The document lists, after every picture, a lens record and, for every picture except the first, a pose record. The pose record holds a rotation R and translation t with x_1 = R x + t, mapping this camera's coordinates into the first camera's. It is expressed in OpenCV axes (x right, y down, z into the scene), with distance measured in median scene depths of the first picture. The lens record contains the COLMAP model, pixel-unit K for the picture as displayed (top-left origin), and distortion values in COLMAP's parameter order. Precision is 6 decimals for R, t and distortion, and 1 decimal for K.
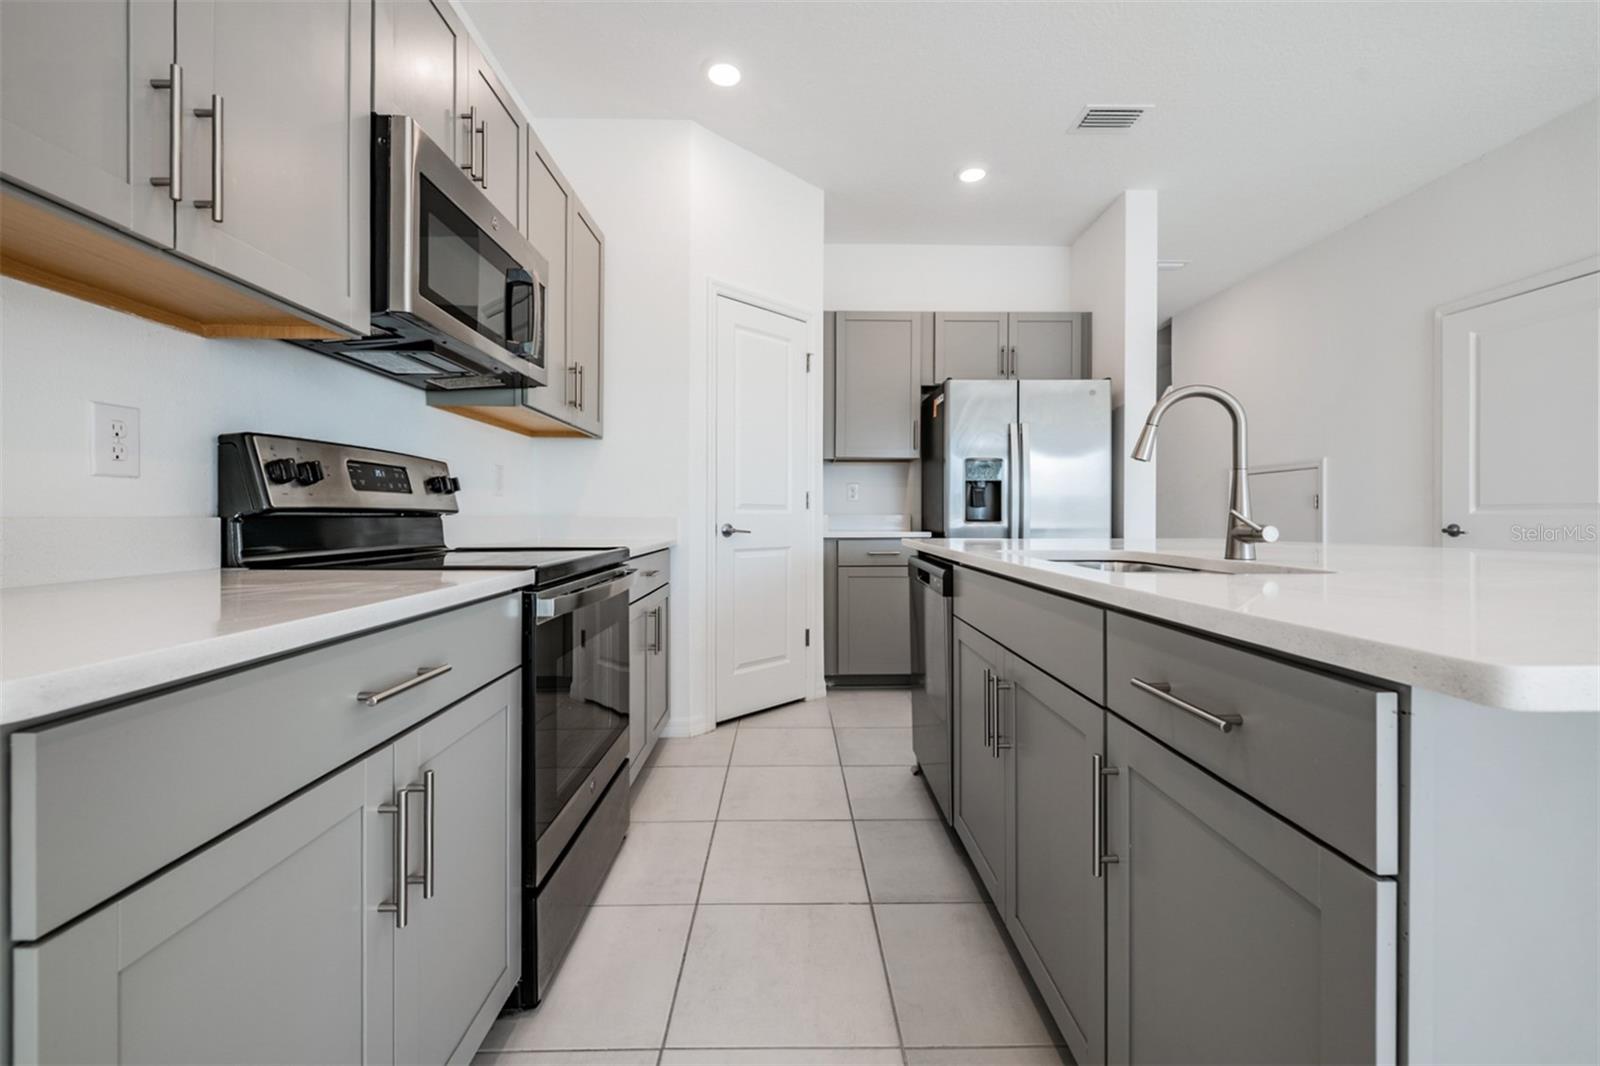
lens RADIAL K [[649.8, 0, 791.8], [0, 649.8, 519.8], [0, 0, 1]] dist [0.002025, 0.000363]
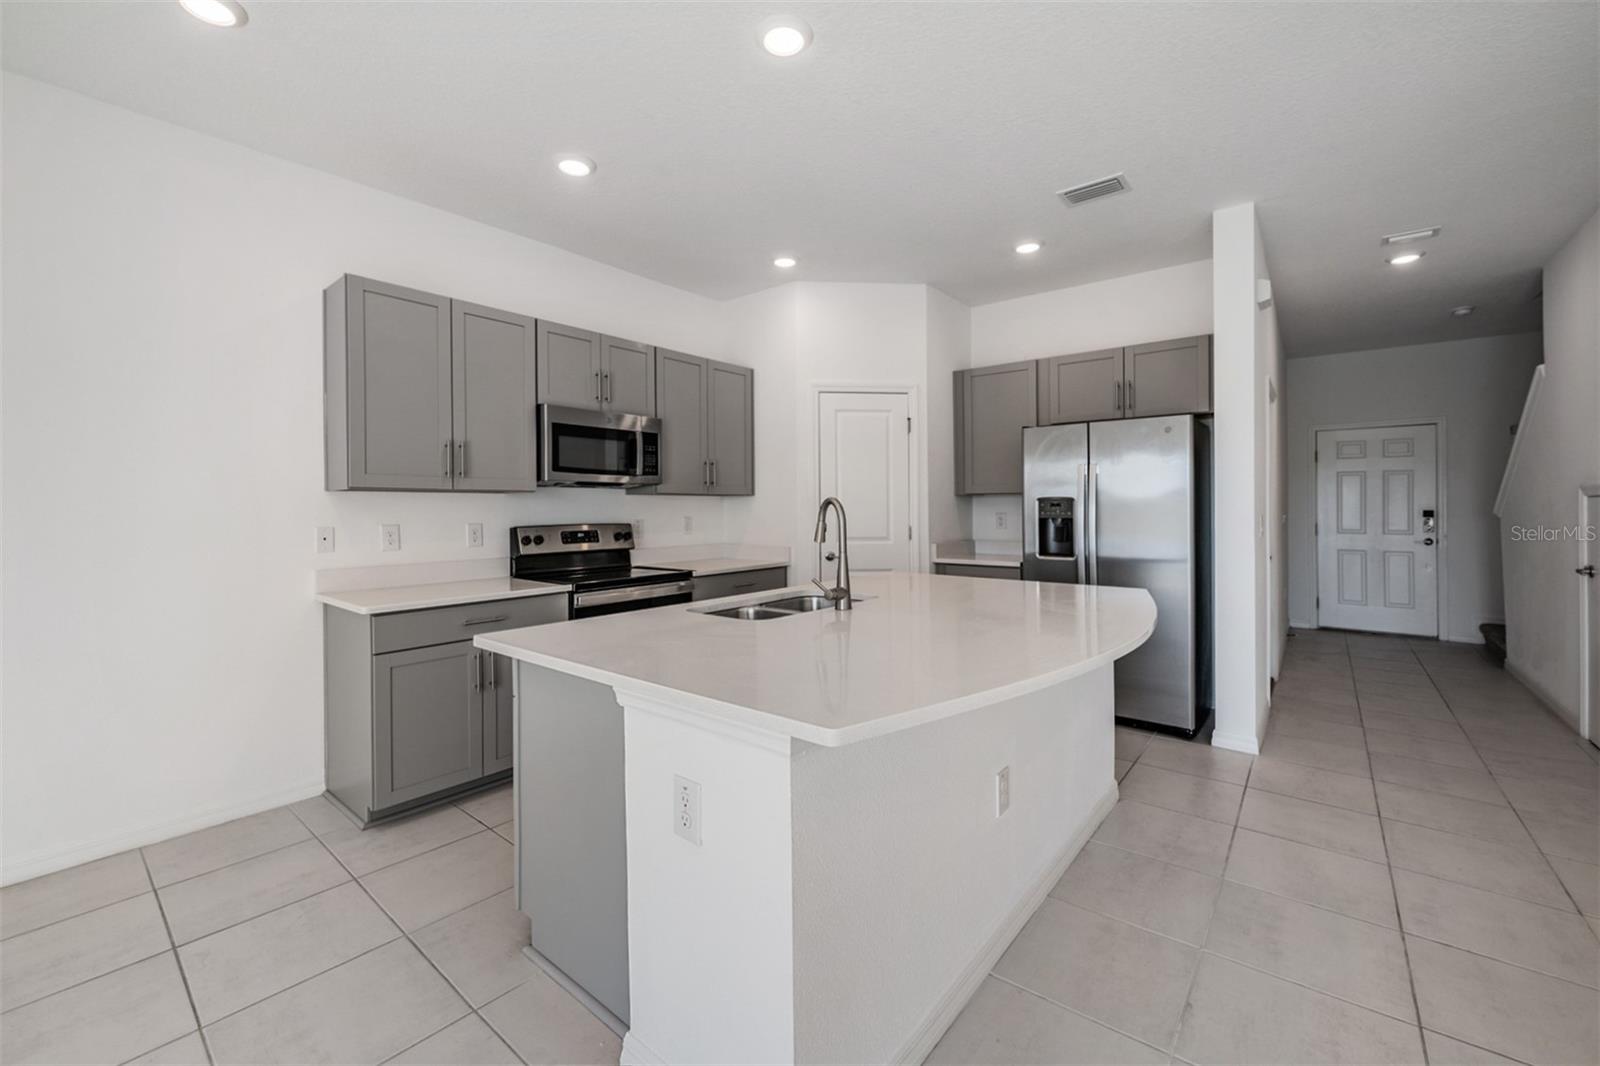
lens RADIAL K [[649.8, 0, 783.9], [0, 649.8, 515.7], [0, 0, 1]] dist [0.002025, 0.000363]
pose [[0.767200, 0.003202, -0.641399, 1.099558], [0.001498, 0.999976, 0.006784, -0.124225], [0.641406, -0.006165, 0.767177, -0.221144]]
